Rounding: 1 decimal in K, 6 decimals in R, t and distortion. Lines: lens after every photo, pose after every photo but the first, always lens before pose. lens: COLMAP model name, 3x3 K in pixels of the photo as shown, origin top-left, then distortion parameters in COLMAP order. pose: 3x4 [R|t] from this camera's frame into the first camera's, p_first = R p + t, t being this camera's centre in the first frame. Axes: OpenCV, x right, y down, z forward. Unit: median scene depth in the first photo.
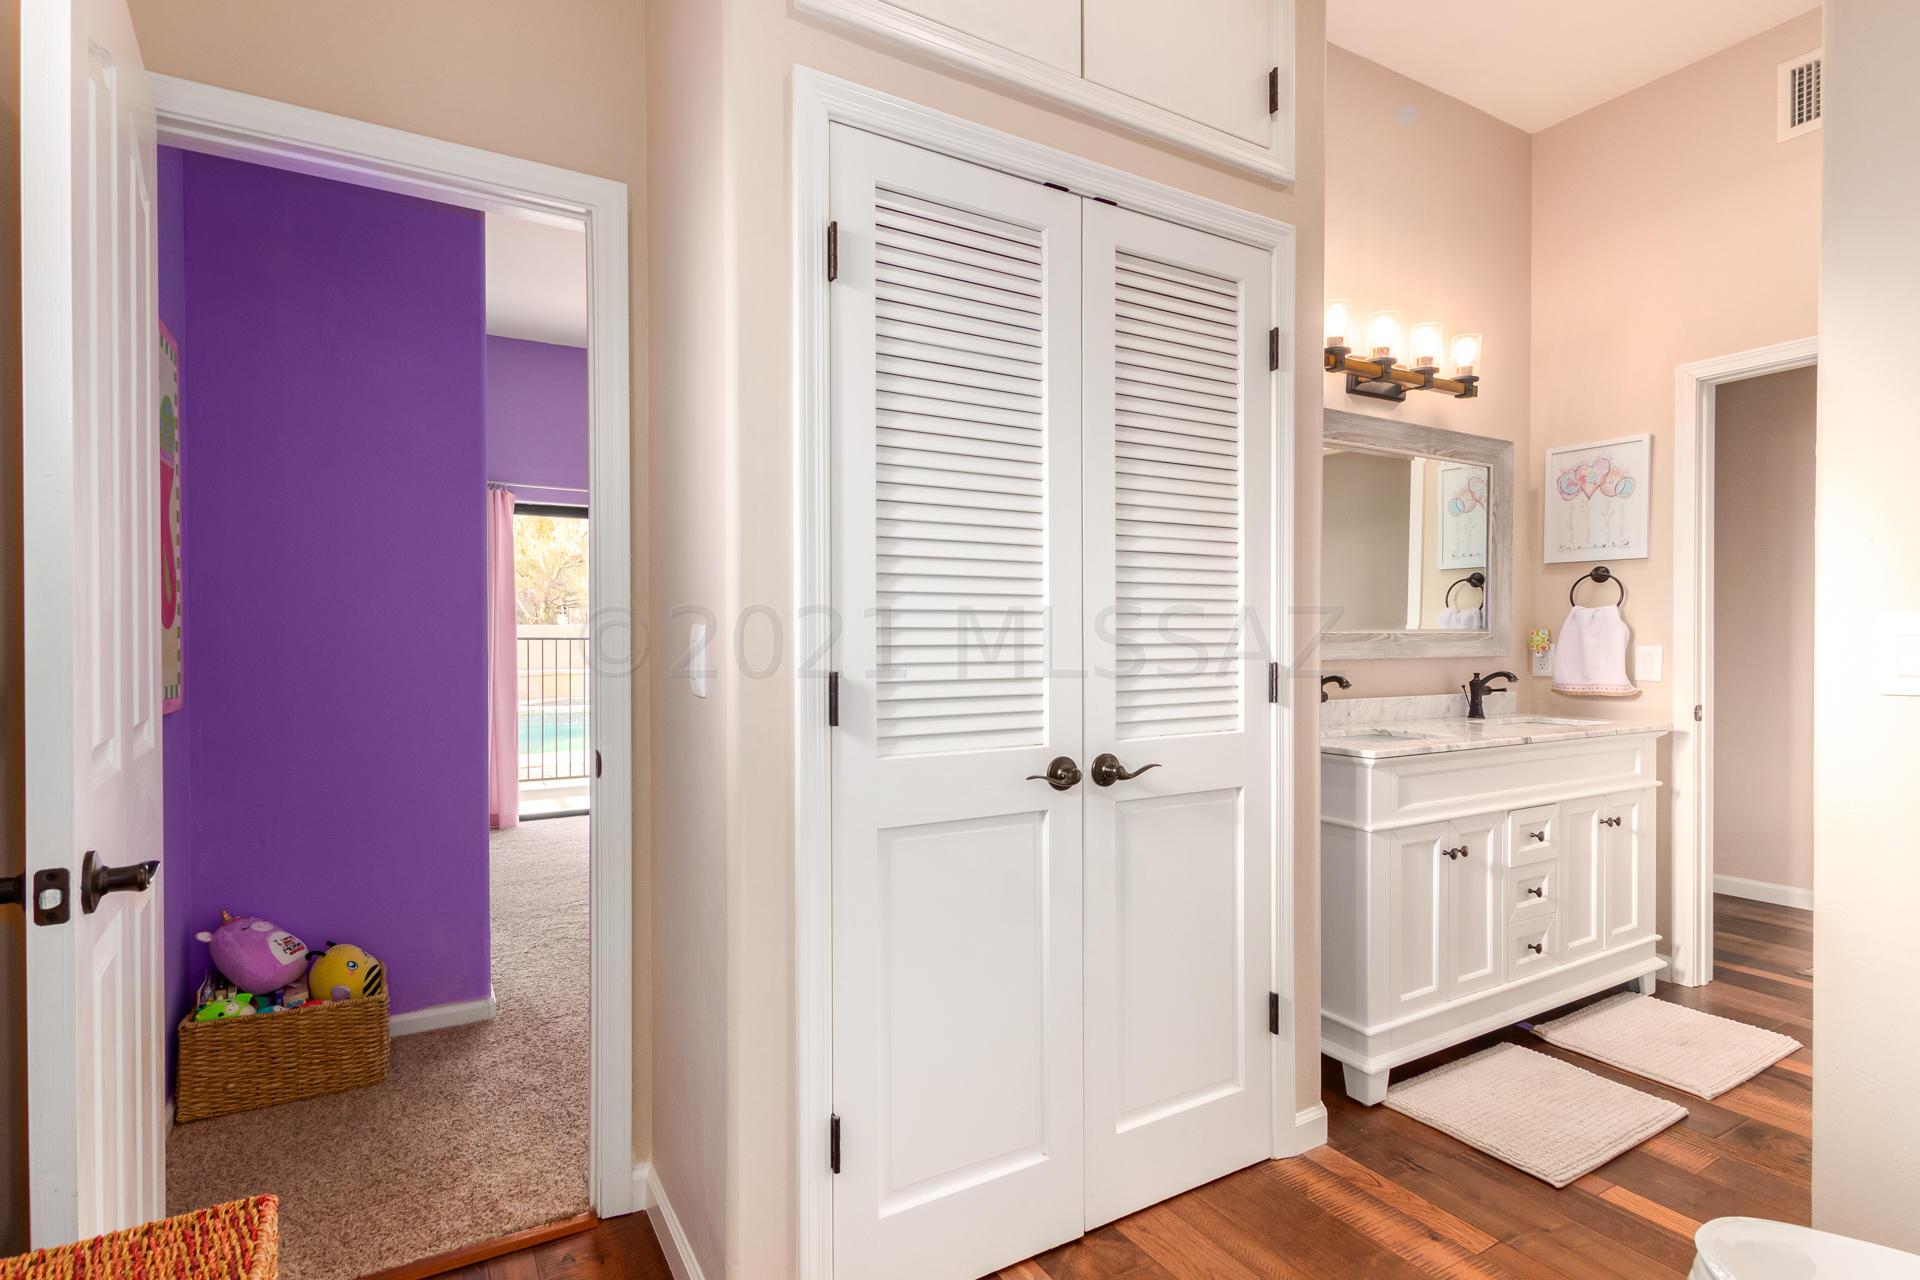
lens RADIAL K [[882.8, 0, 954.2], [0, 882.8, 637.7], [0, 0, 1]] dist [-0.000975, -0.000542]
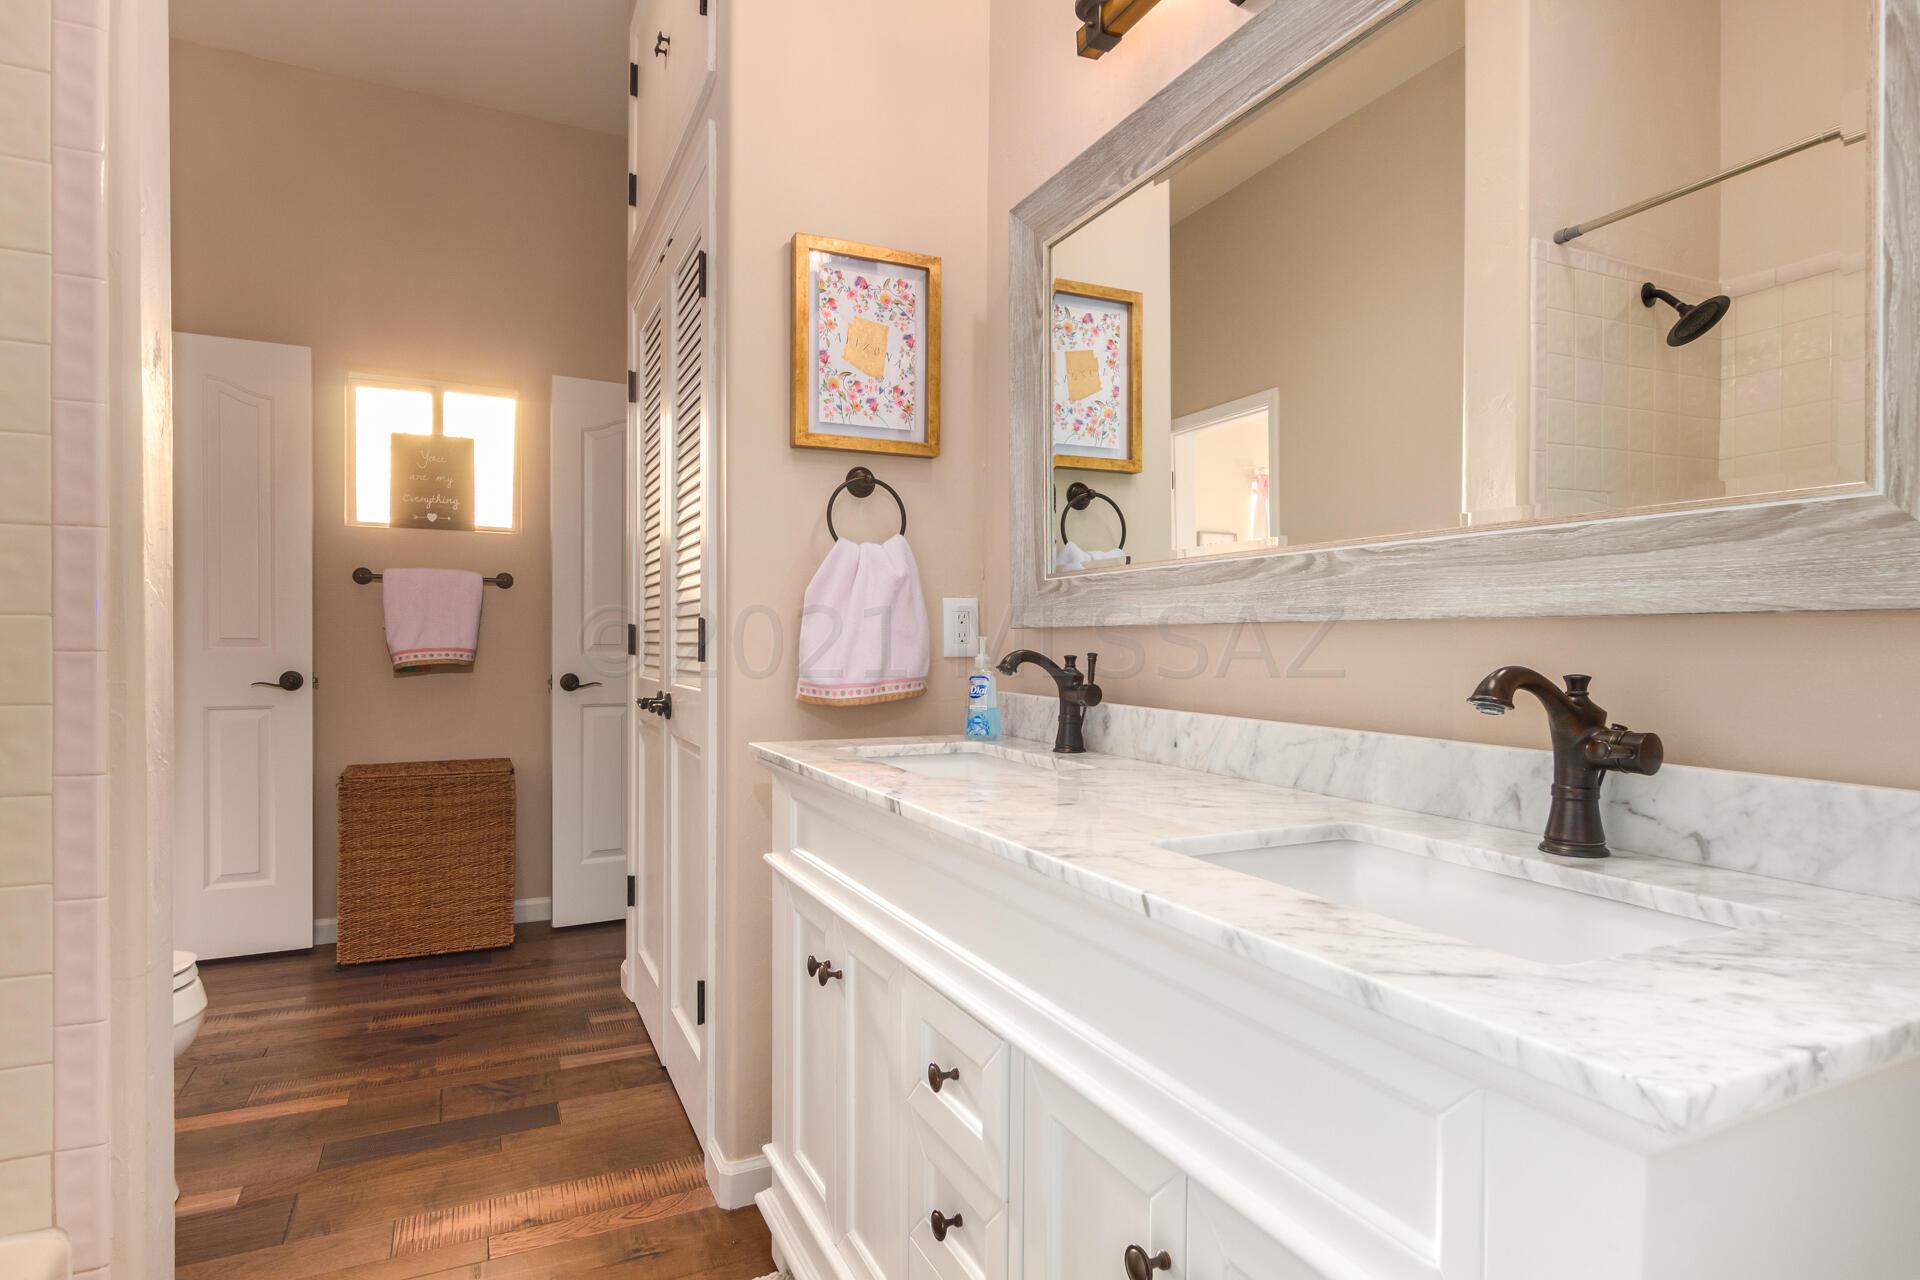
lens RADIAL K [[1030.2, 0, 969.2], [0, 1030.2, 639.9], [0, 0, 1]] dist [0.007377, 0.002923]
pose [[-0.054664, 0.006850, -0.998481, 1.084957], [-0.009333, 0.999929, 0.007371, 0.033961], [0.998461, 0.009722, -0.054596, 1.023001]]
